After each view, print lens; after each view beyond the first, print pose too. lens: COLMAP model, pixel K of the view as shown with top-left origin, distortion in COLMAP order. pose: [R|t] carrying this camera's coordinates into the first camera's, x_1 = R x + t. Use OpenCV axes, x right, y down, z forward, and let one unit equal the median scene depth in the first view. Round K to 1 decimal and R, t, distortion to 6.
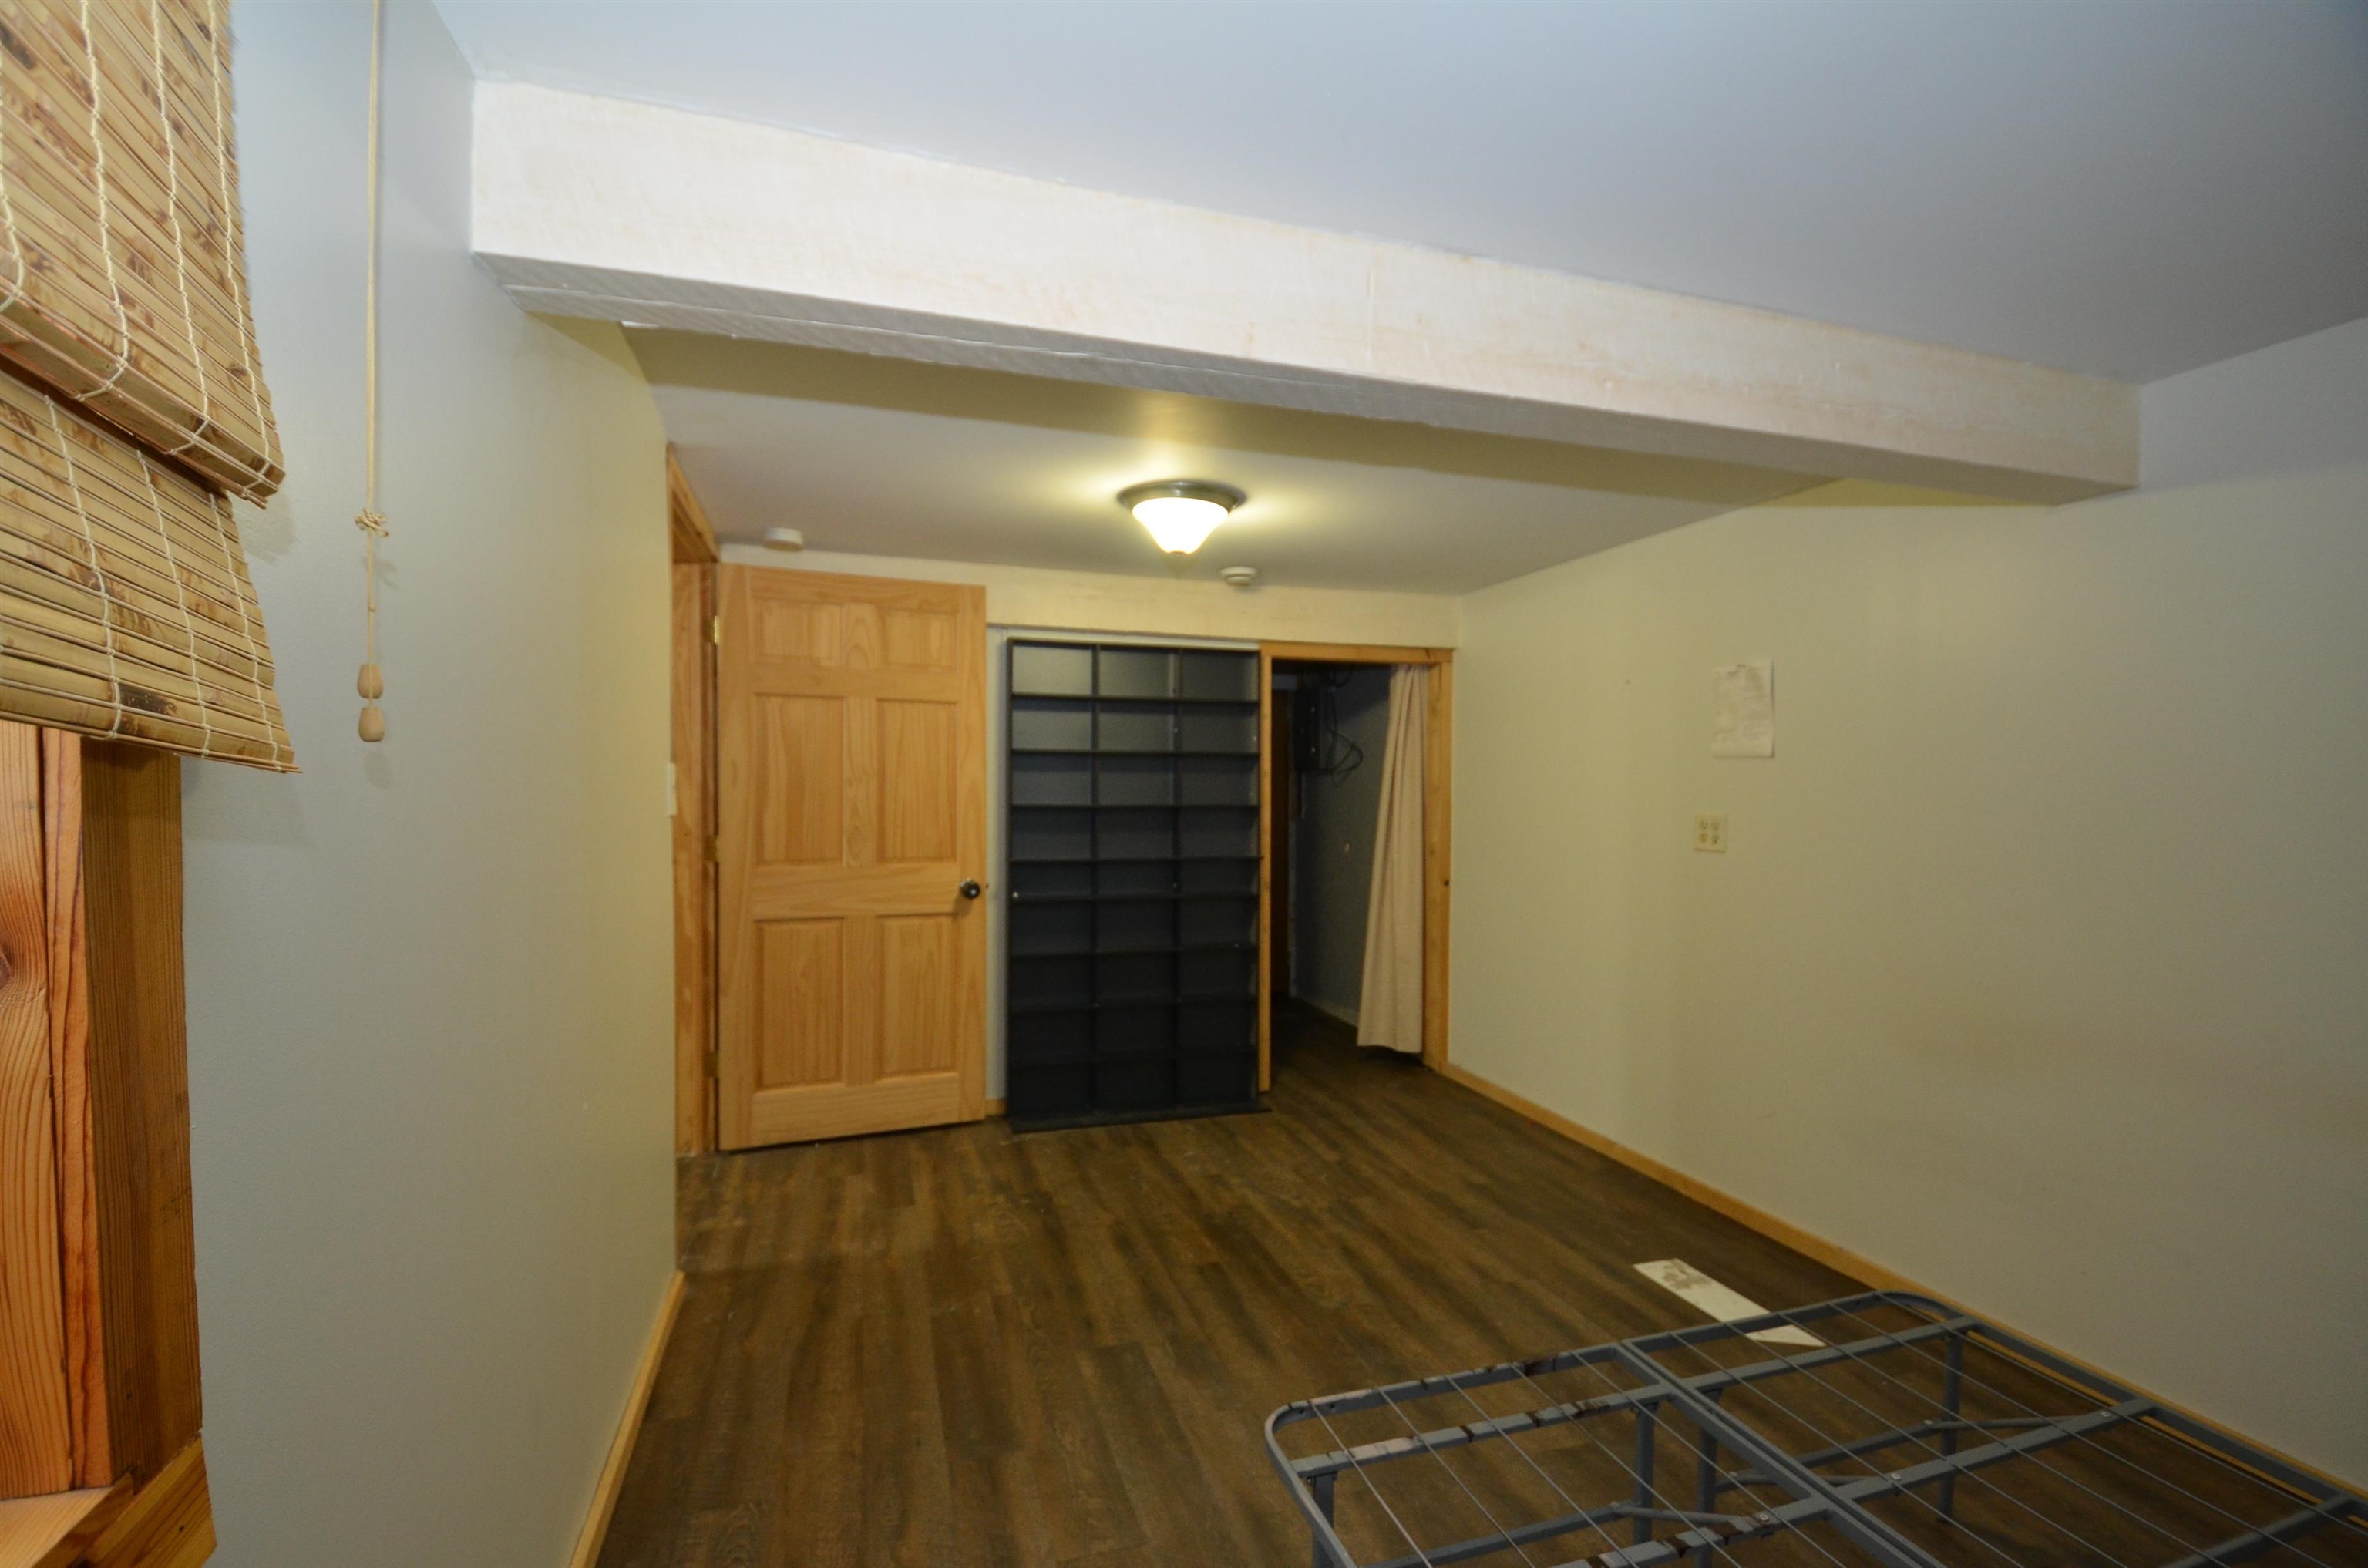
lens RADIAL K [[1054.4, 0, 1186.4], [0, 1054.4, 798.4], [0, 0, 1]] dist [-0.017744, -0.003066]
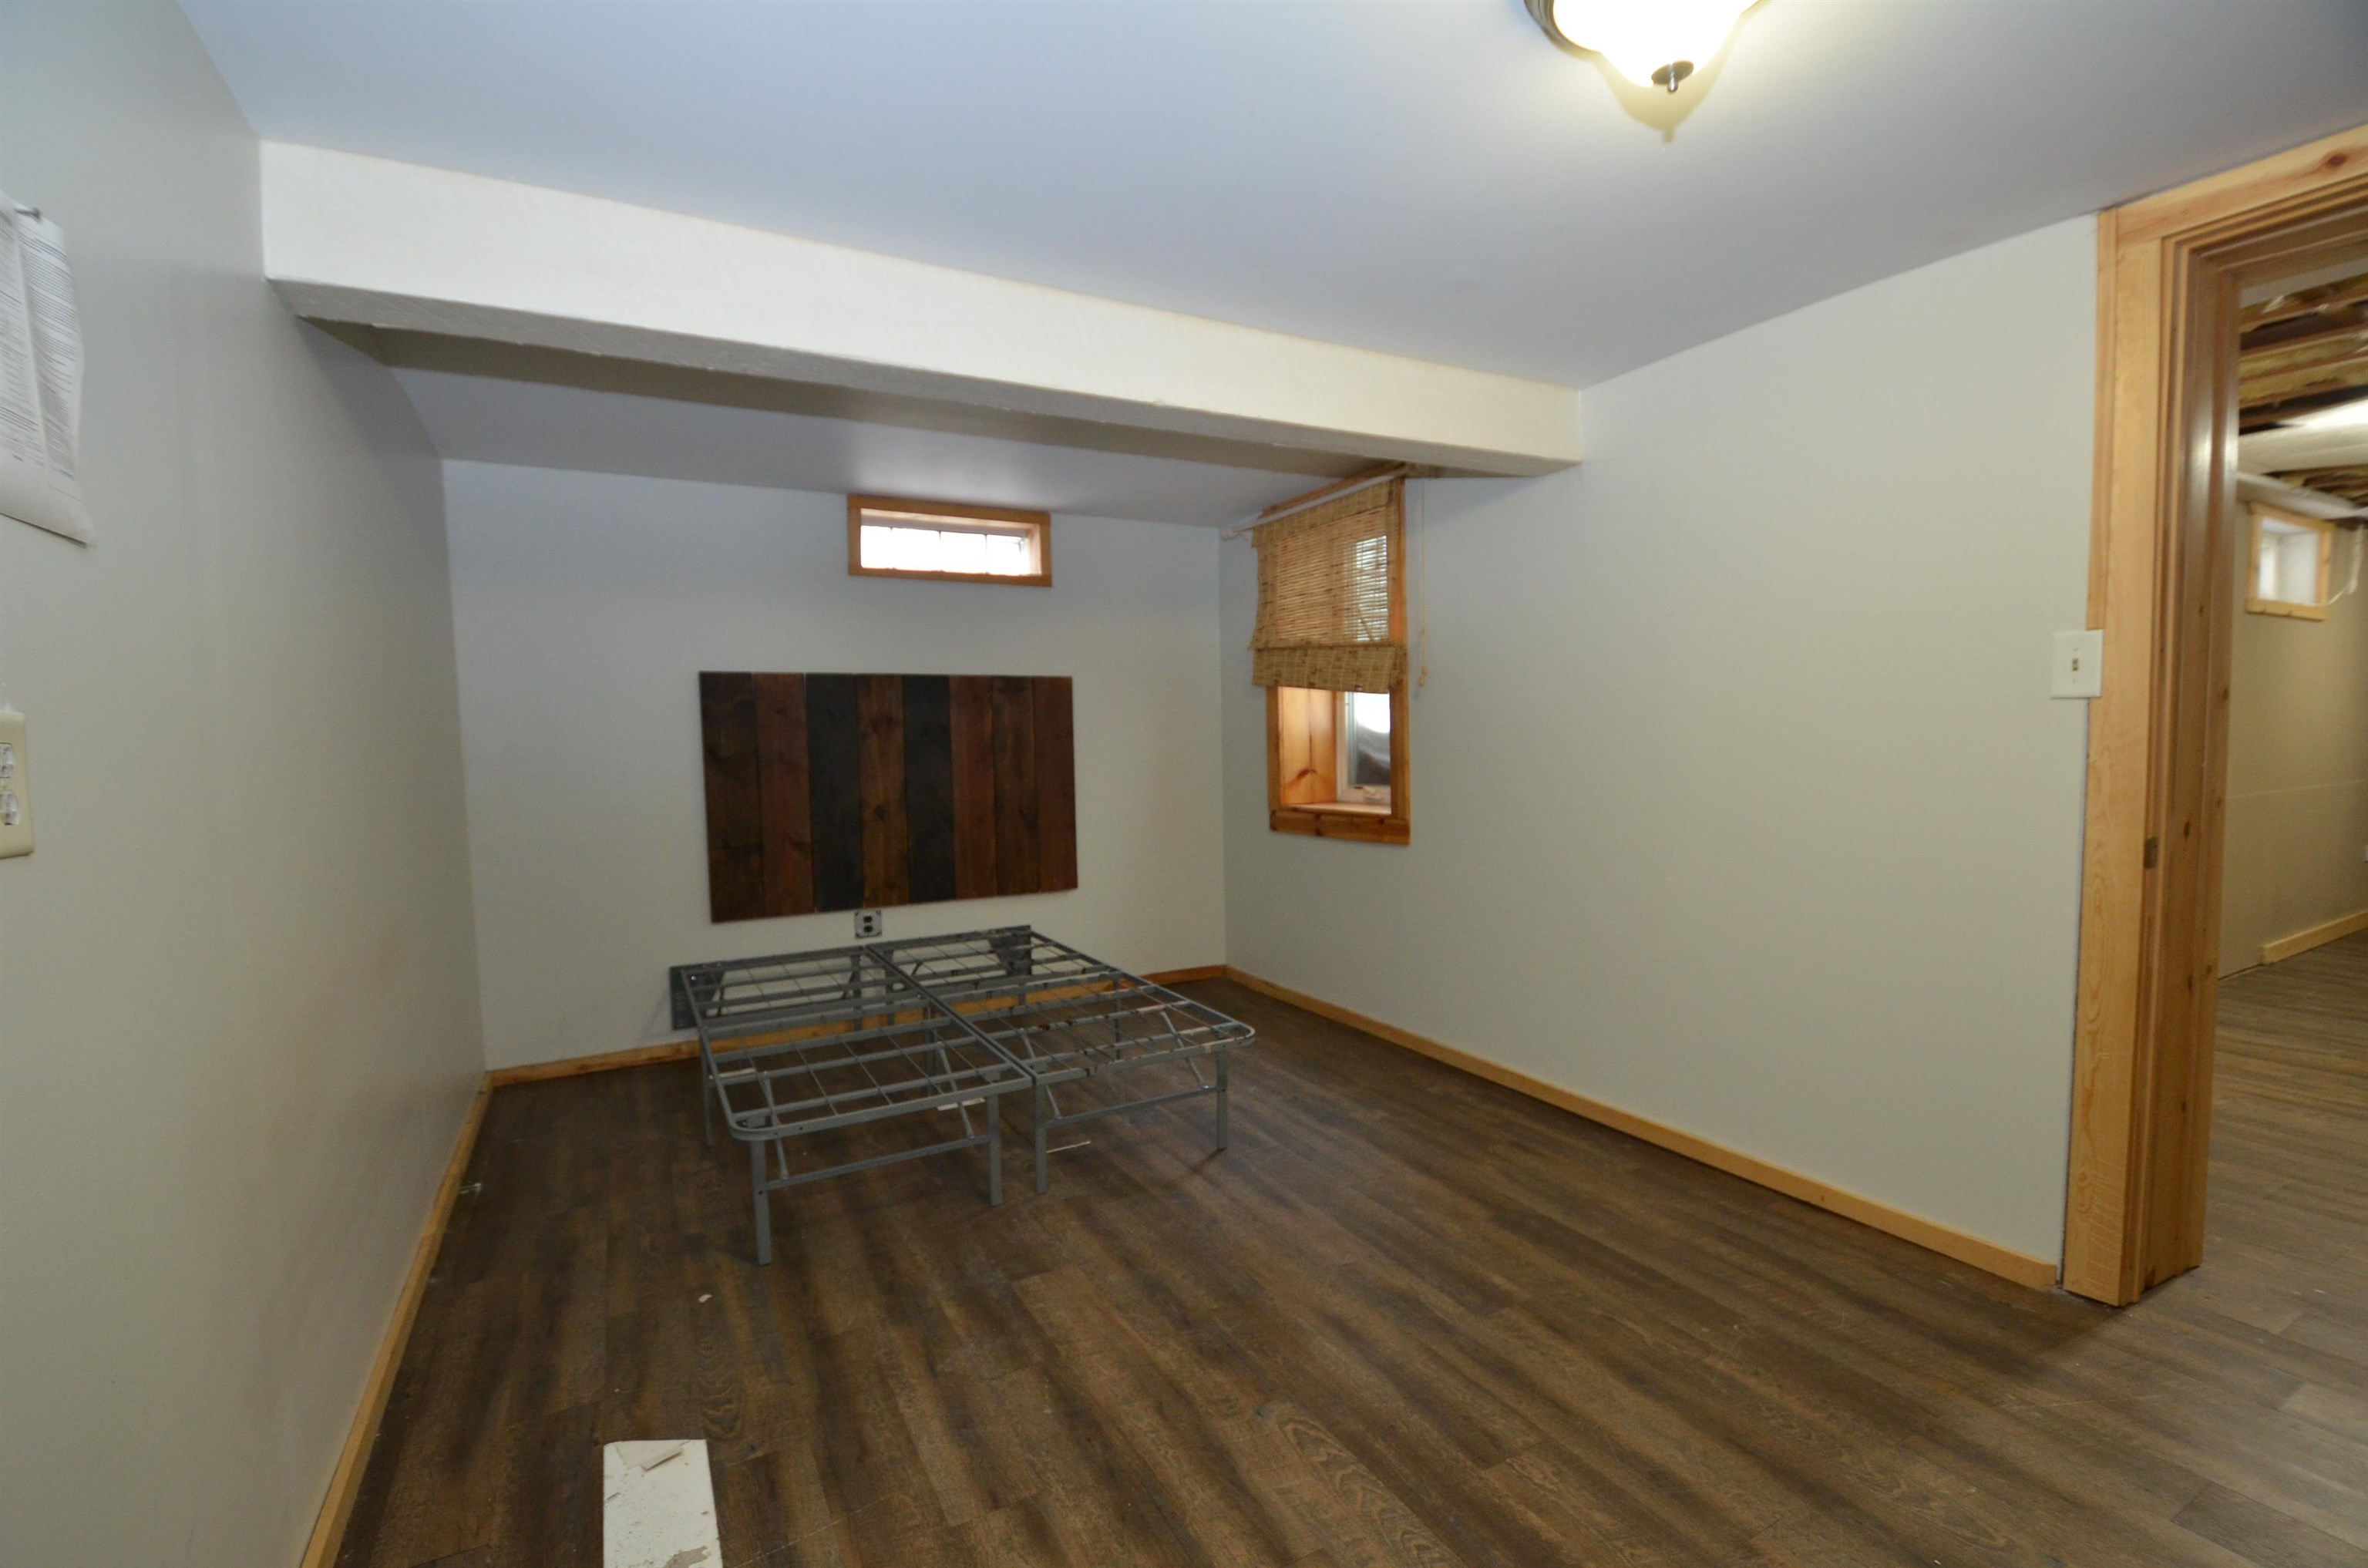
lens RADIAL K [[1054.4, 0, 1185.7], [0, 1054.4, 788.6], [0, 0, 1]] dist [-0.017744, -0.003066]
pose [[-0.981801, 0.027525, -0.187910, 0.318600], [0.015709, 0.997821, 0.064084, 0.022507], [0.189264, 0.059966, -0.980093, 1.650208]]
